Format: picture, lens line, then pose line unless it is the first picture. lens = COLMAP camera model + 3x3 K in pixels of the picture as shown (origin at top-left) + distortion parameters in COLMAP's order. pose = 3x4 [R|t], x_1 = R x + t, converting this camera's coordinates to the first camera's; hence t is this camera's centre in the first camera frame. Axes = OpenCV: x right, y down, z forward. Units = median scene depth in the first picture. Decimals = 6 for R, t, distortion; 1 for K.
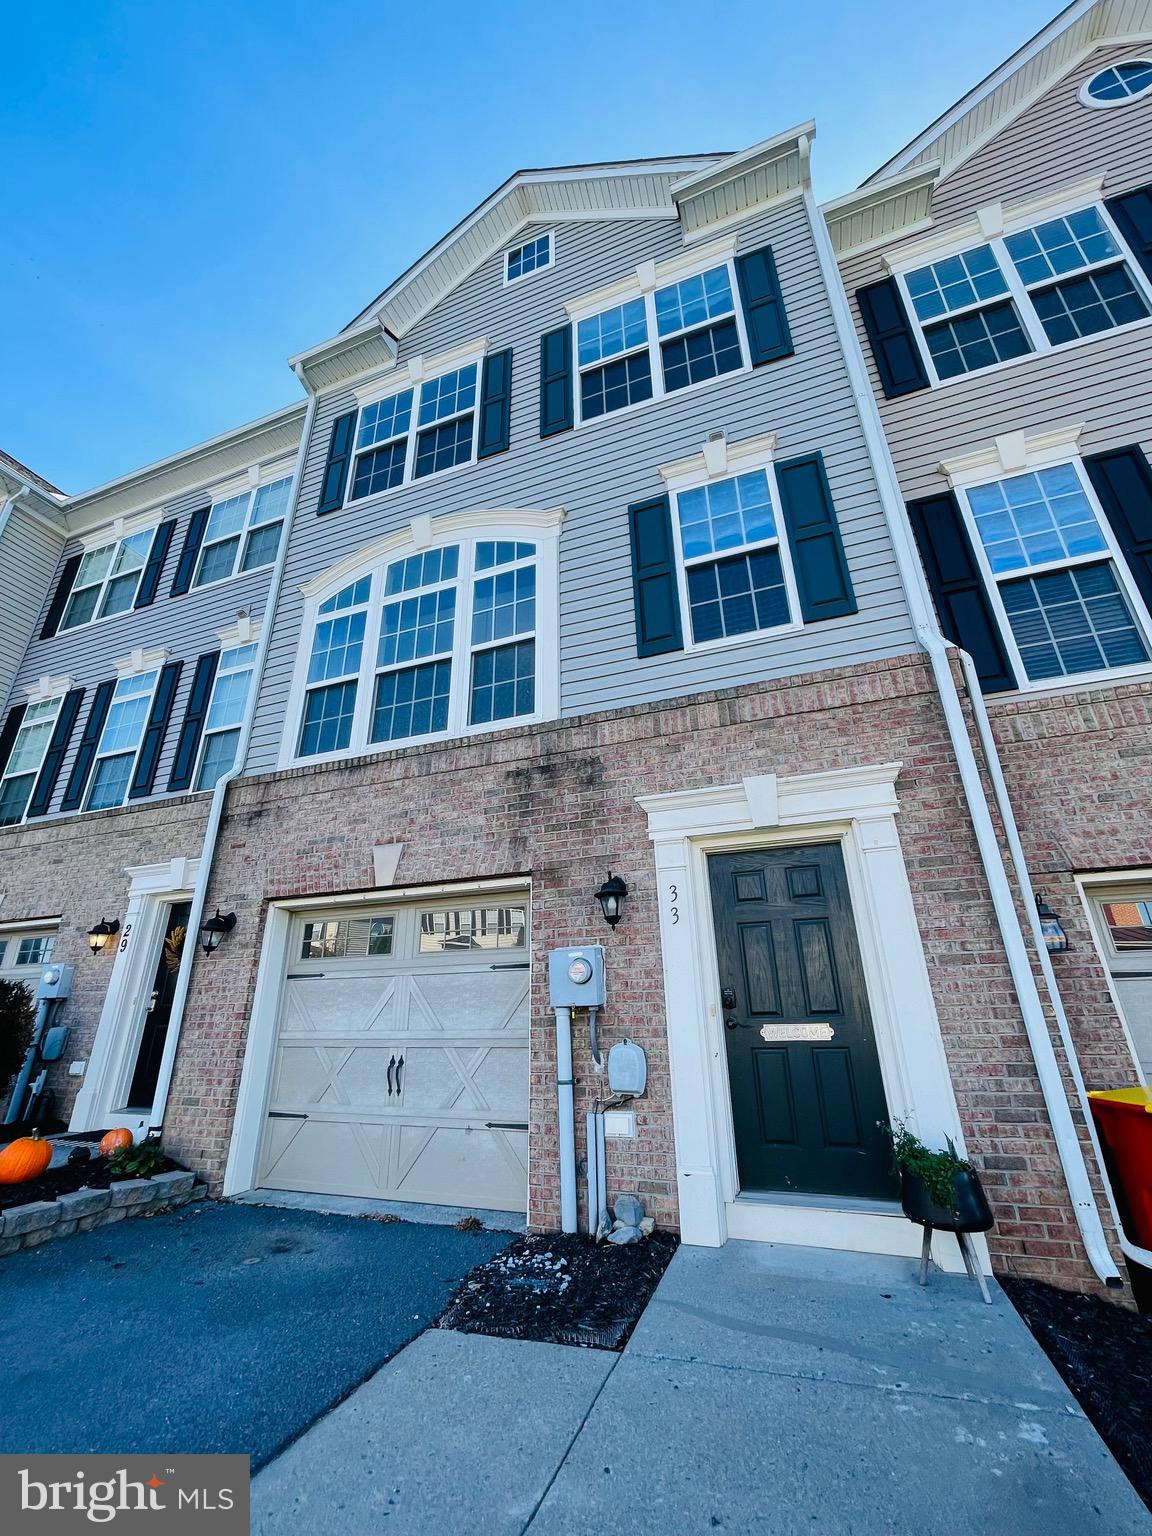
lens RADIAL K [[617.9, 0, 580.4], [0, 617.9, 766.1], [0, 0, 1]] dist [0.000591, -0.000430]
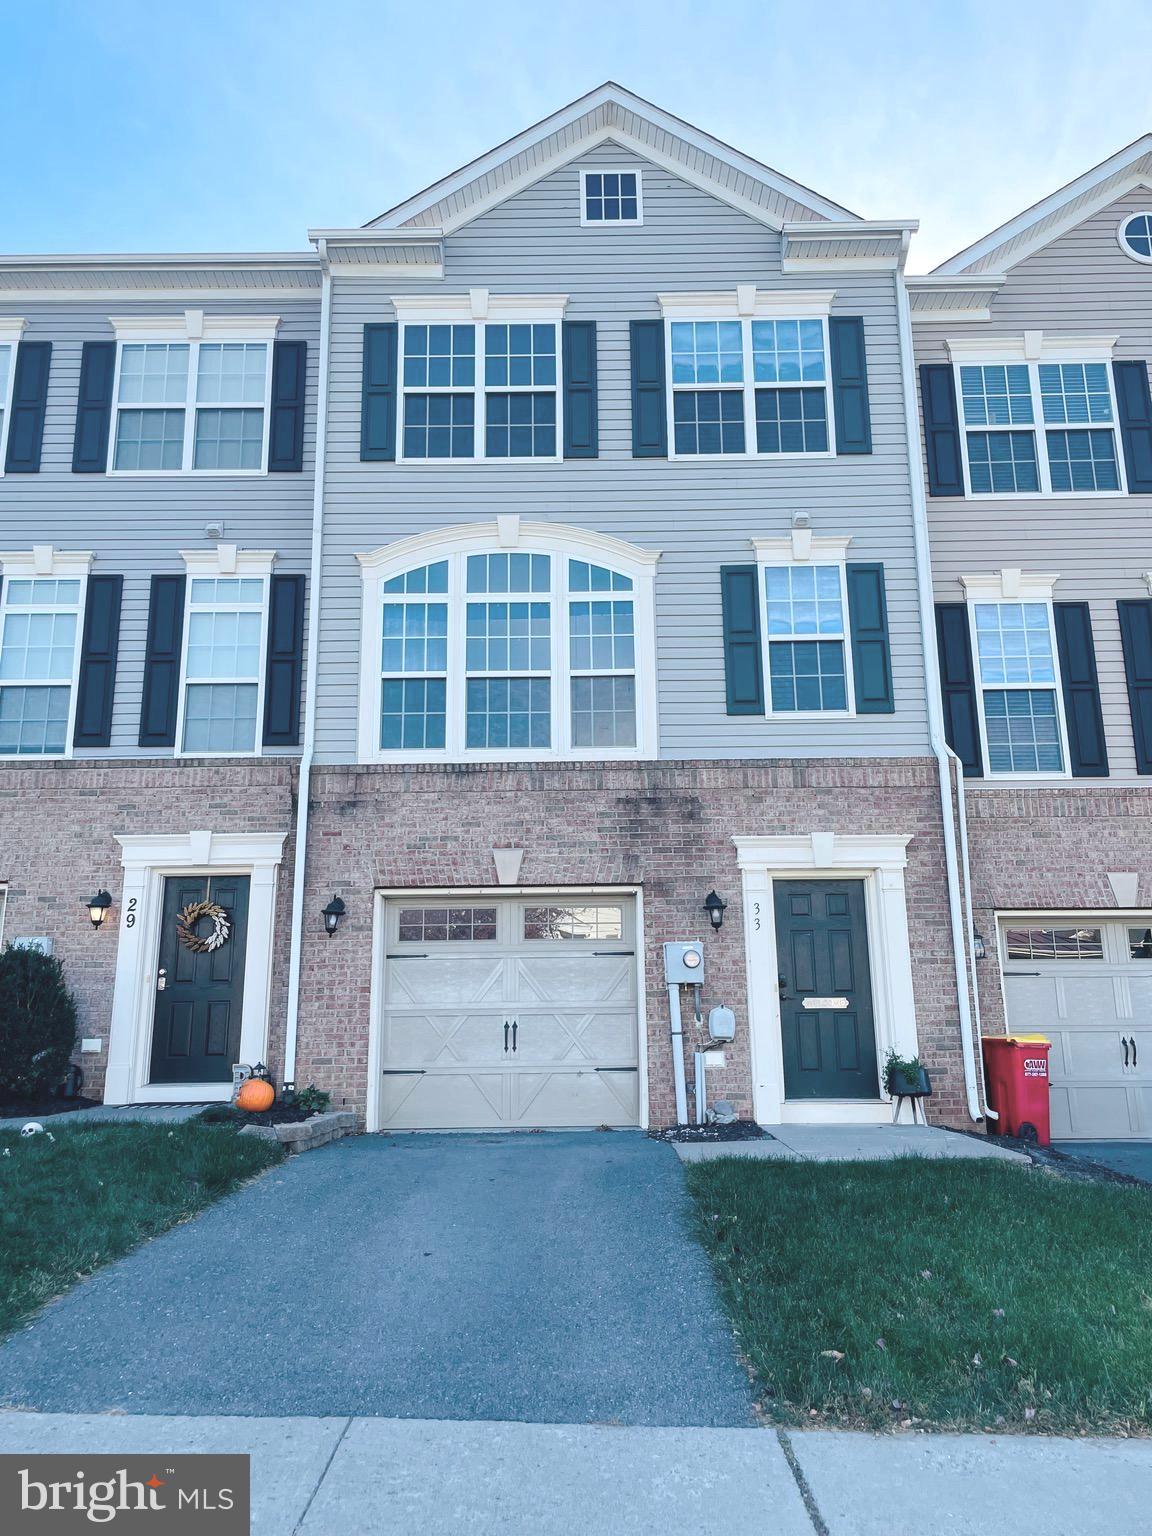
lens RADIAL K [[1163.2, 0, 576.3], [0, 1163.2, 747.7], [0, 0, 1]] dist [0.126769, -0.209875]
pose [[0.939785, 0.088117, 0.330212, -1.149896], [-0.133572, 0.984042, 0.117555, -0.415501], [-0.314584, -0.154584, 0.936558, -1.319985]]
